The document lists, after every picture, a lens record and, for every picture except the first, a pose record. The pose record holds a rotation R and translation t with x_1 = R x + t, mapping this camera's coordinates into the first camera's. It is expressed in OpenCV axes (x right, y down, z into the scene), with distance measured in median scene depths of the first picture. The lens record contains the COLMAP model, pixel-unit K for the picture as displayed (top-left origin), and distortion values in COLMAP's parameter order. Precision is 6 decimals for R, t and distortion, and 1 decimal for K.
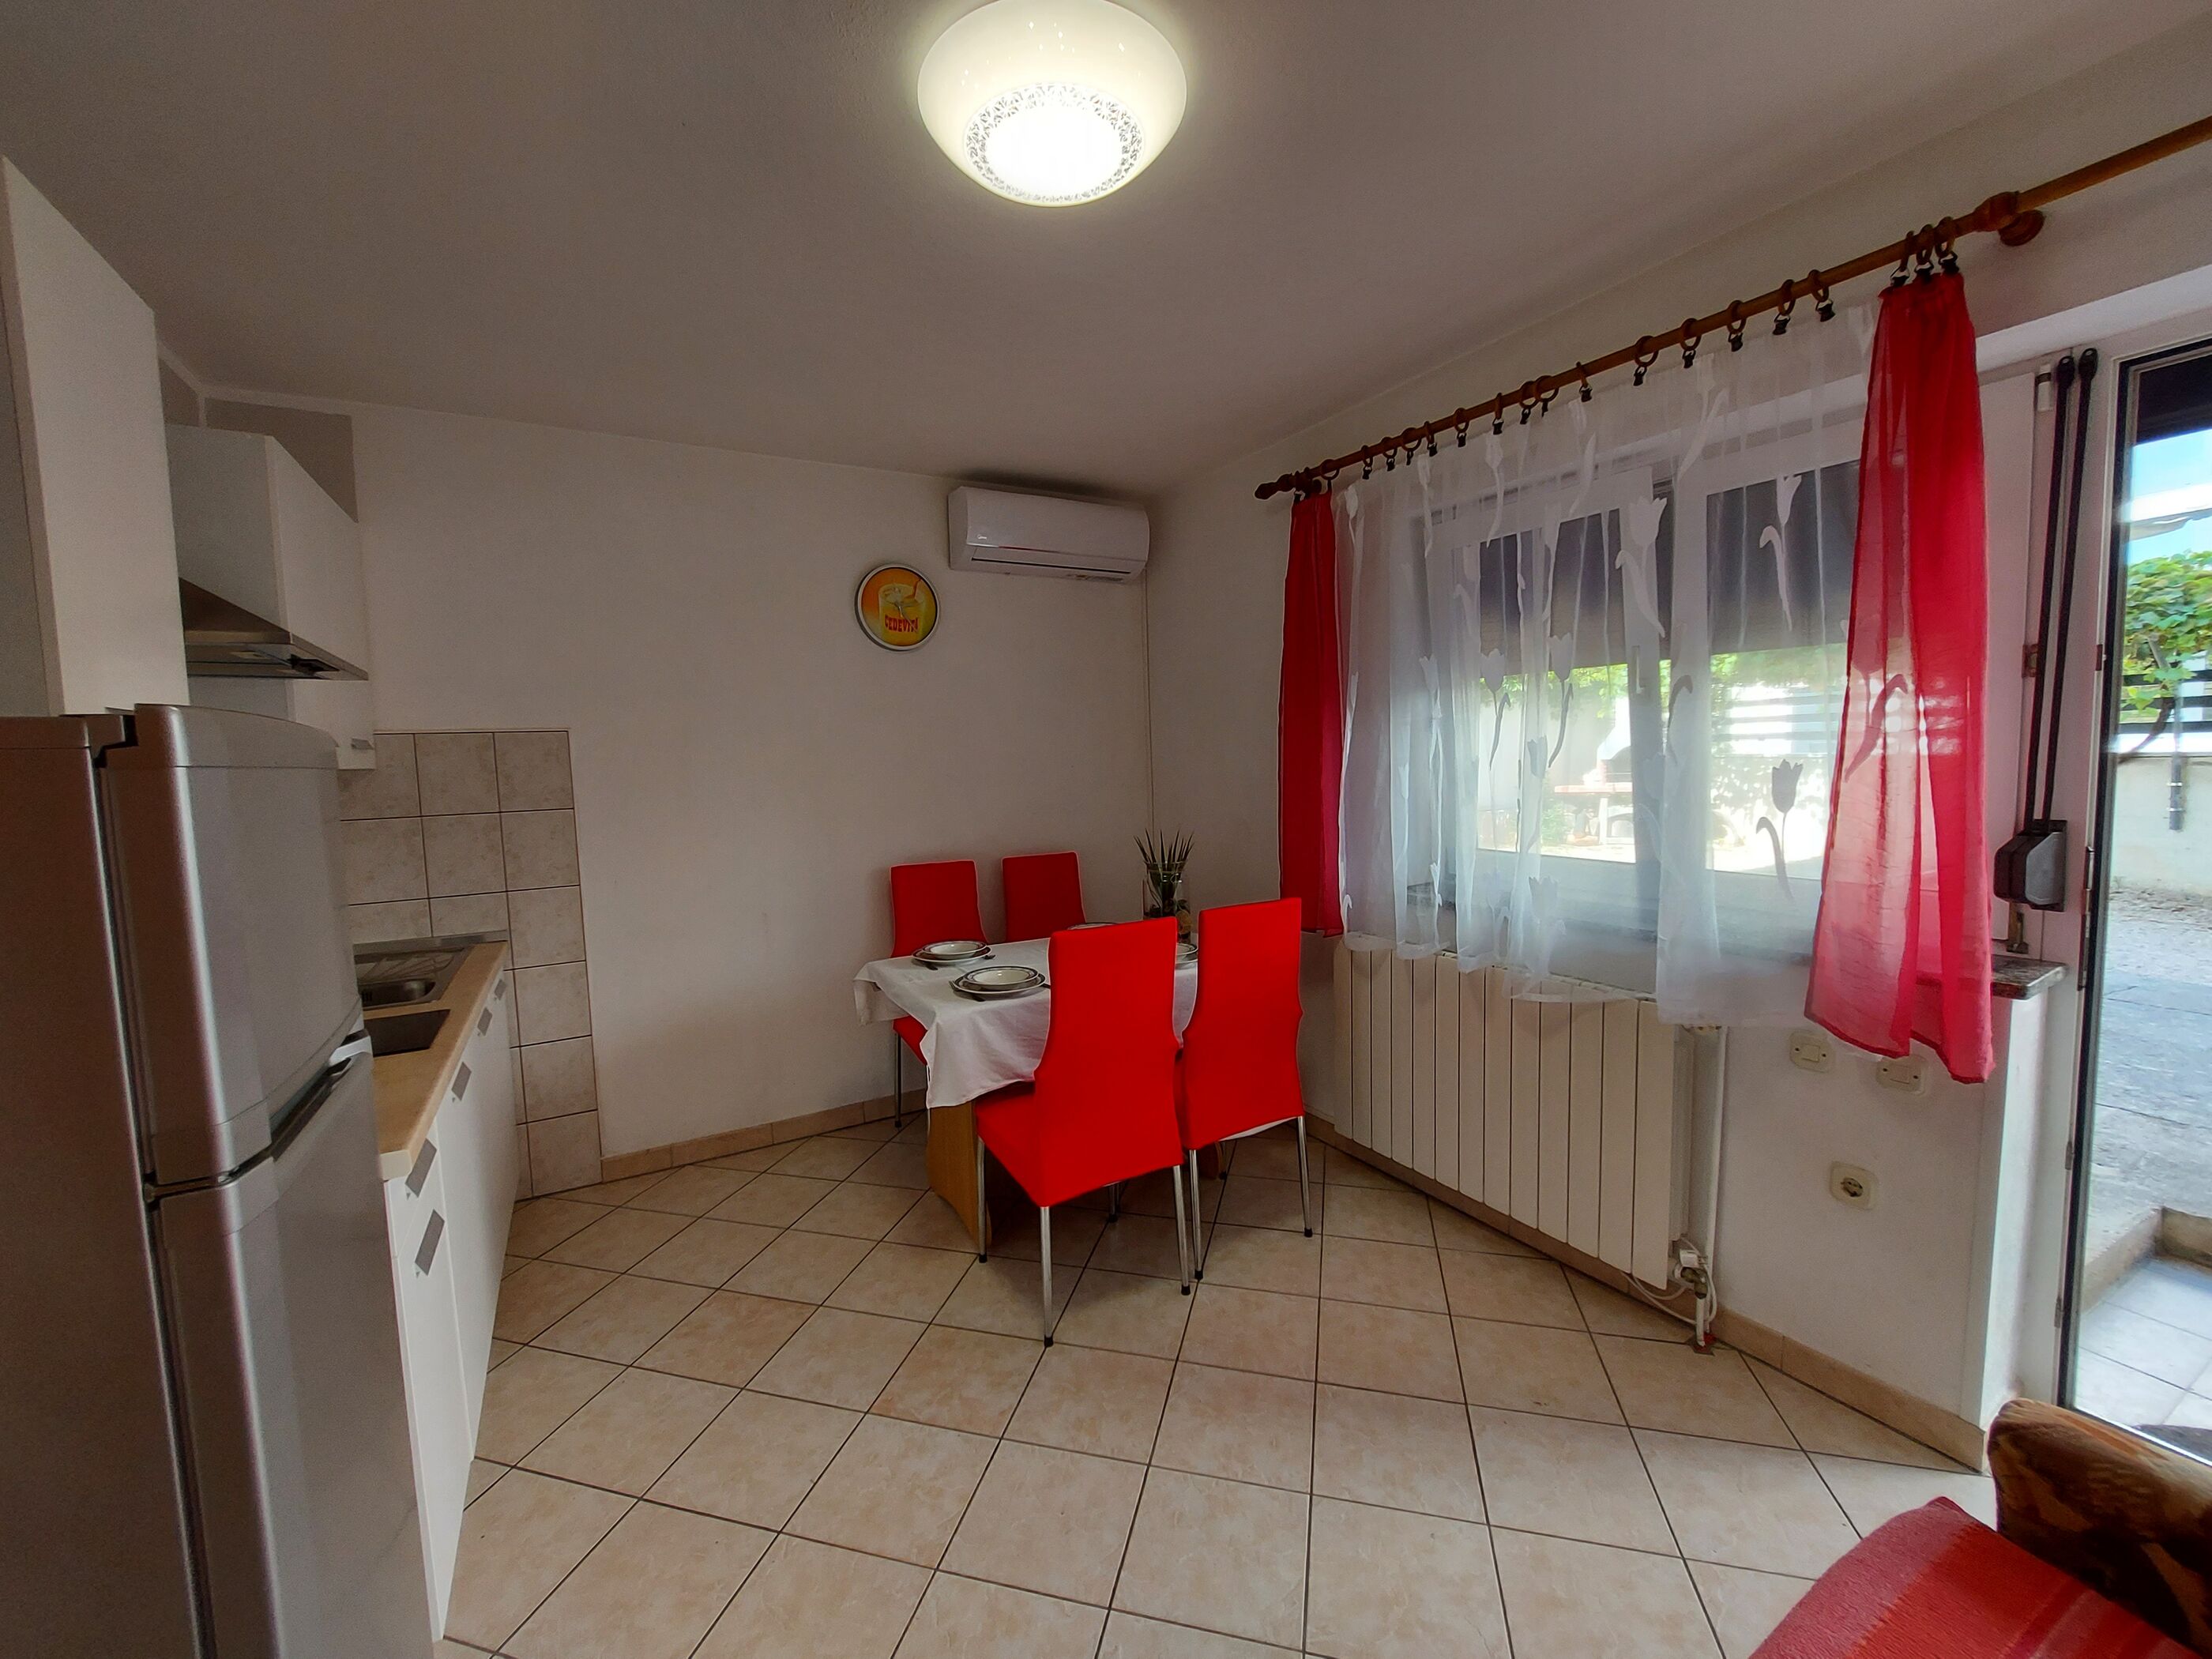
lens RADIAL K [[892.6, 0, 1091.1], [0, 892.6, 826.7], [0, 0, 1]] dist [-0.009617, -0.002186]
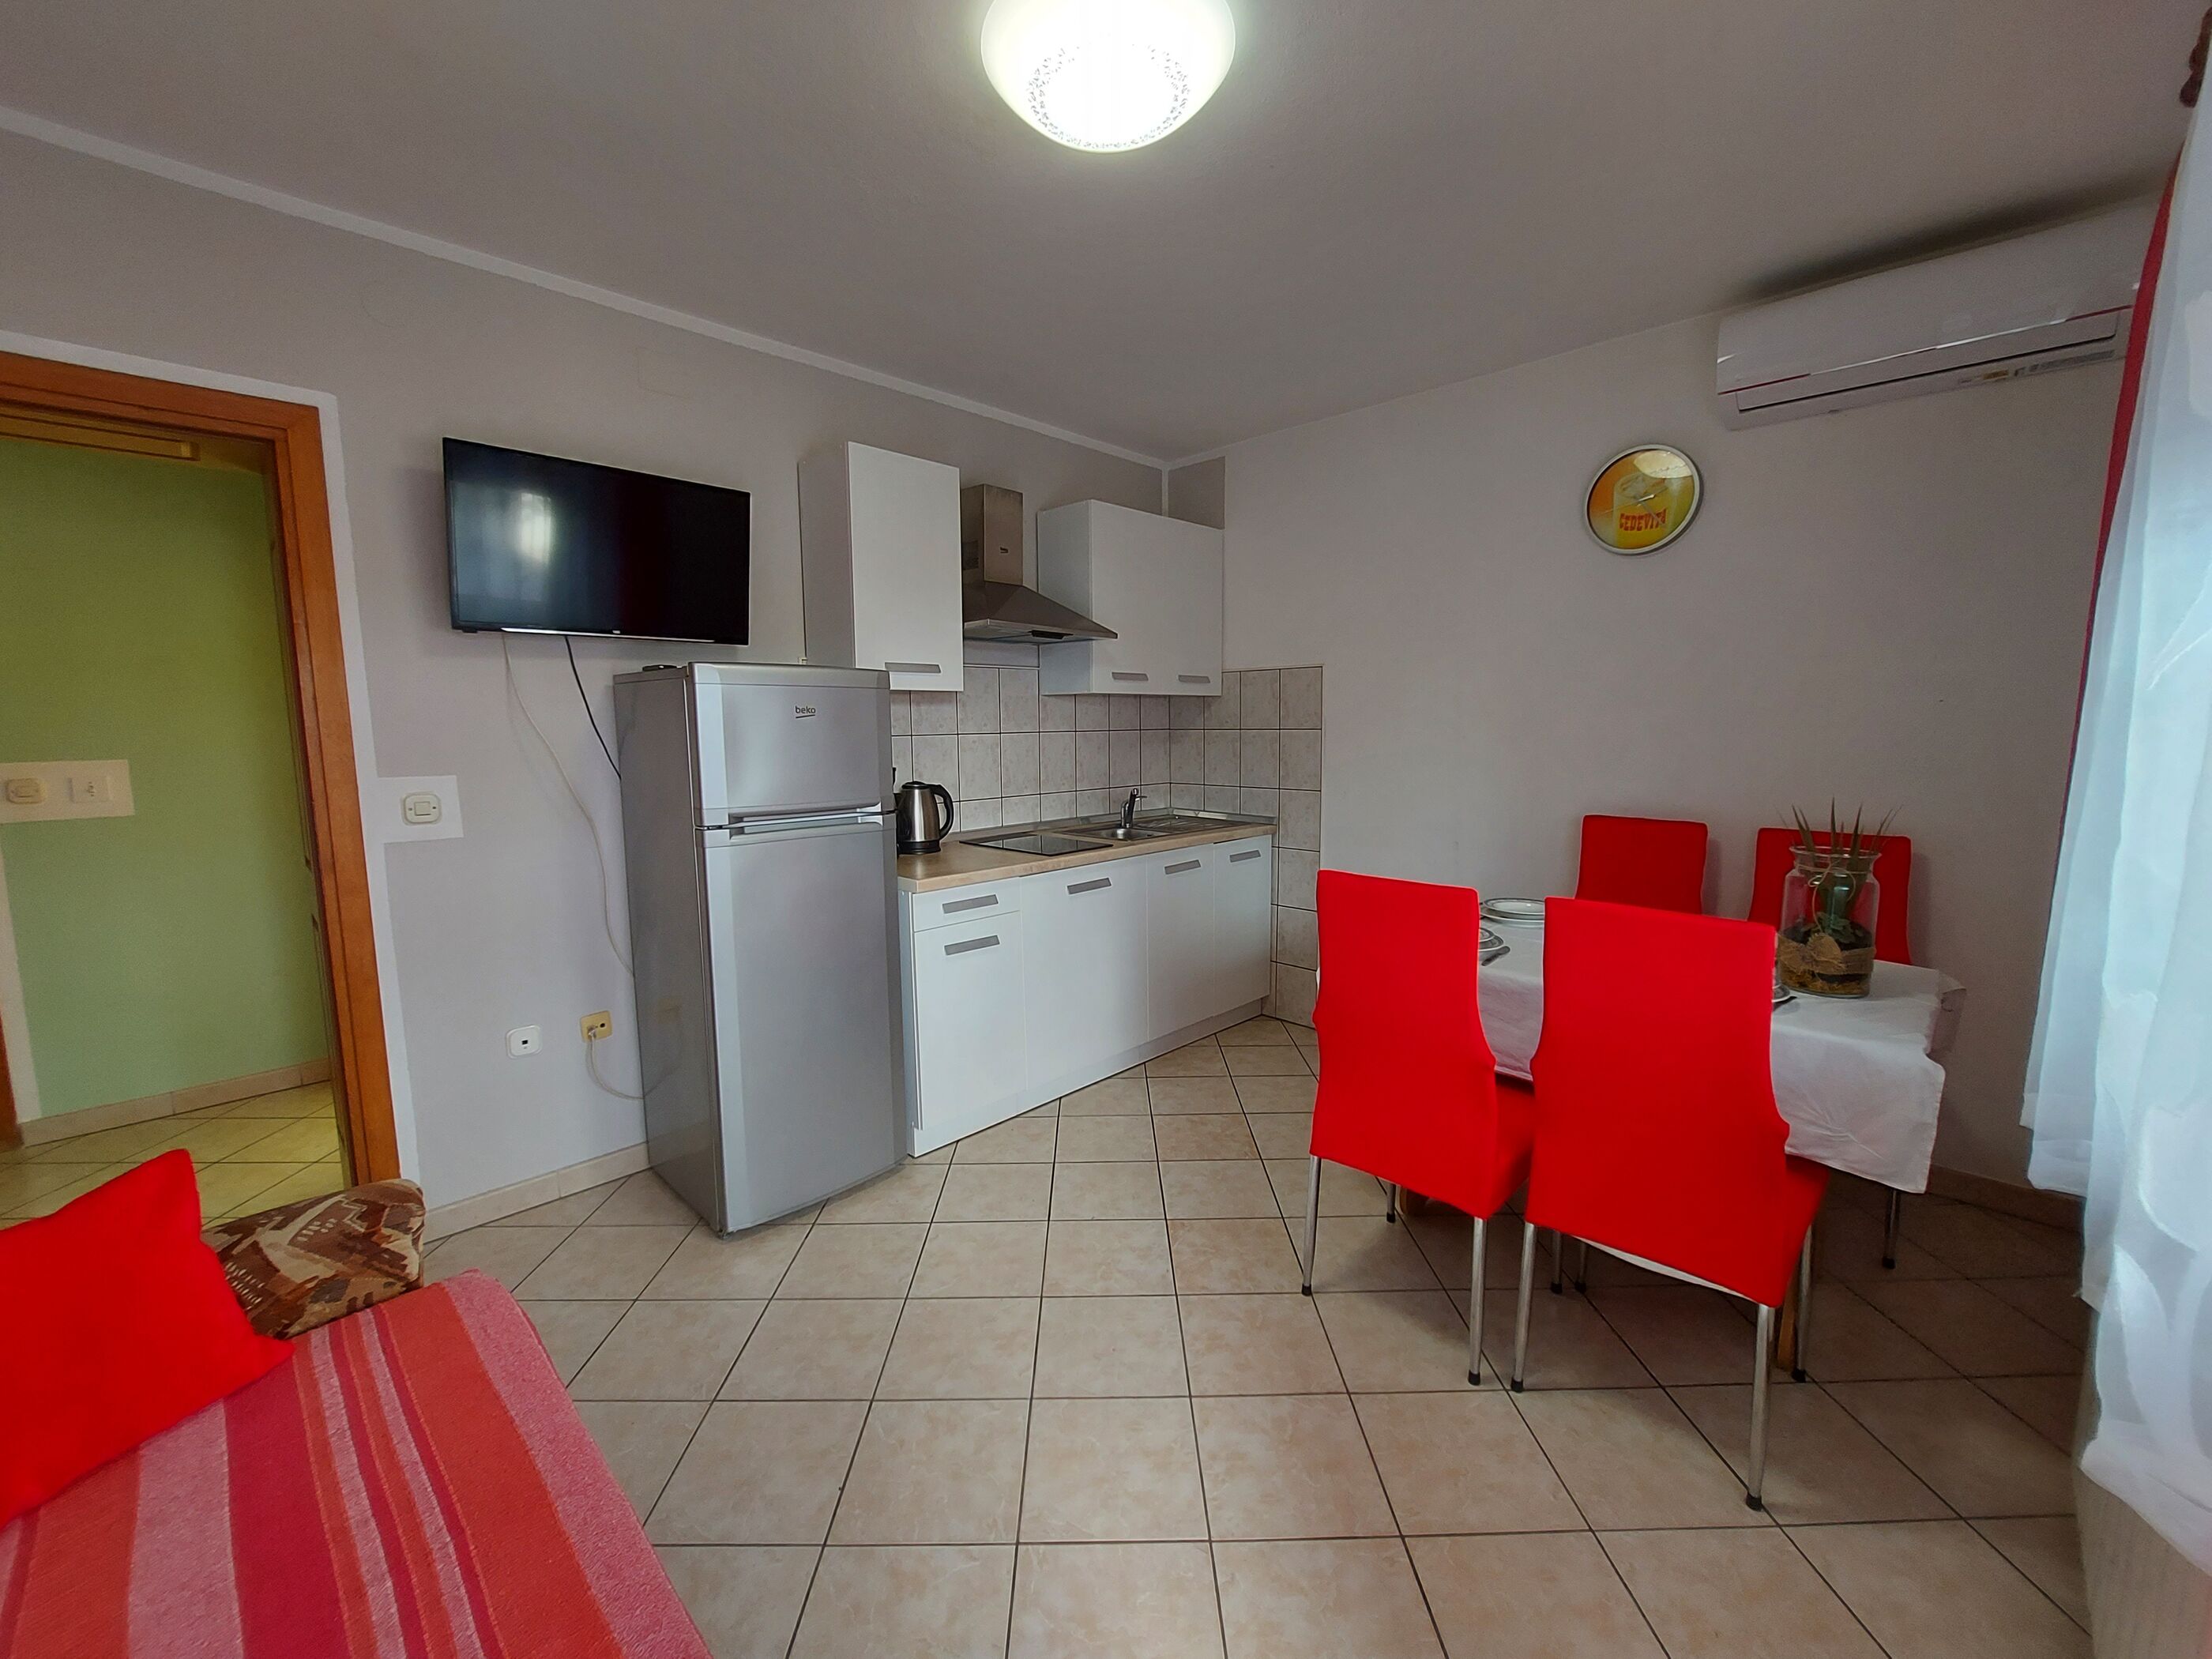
lens RADIAL K [[888.4, 0, 1104.4], [0, 888.4, 822.3], [0, 0, 1]] dist [-0.005960, -0.007083]
pose [[0.270894, 0.137409, -0.952751, 0.646620], [-0.073201, 0.989834, 0.121945, -0.023827], [0.959822, 0.036708, 0.278199, 0.438243]]
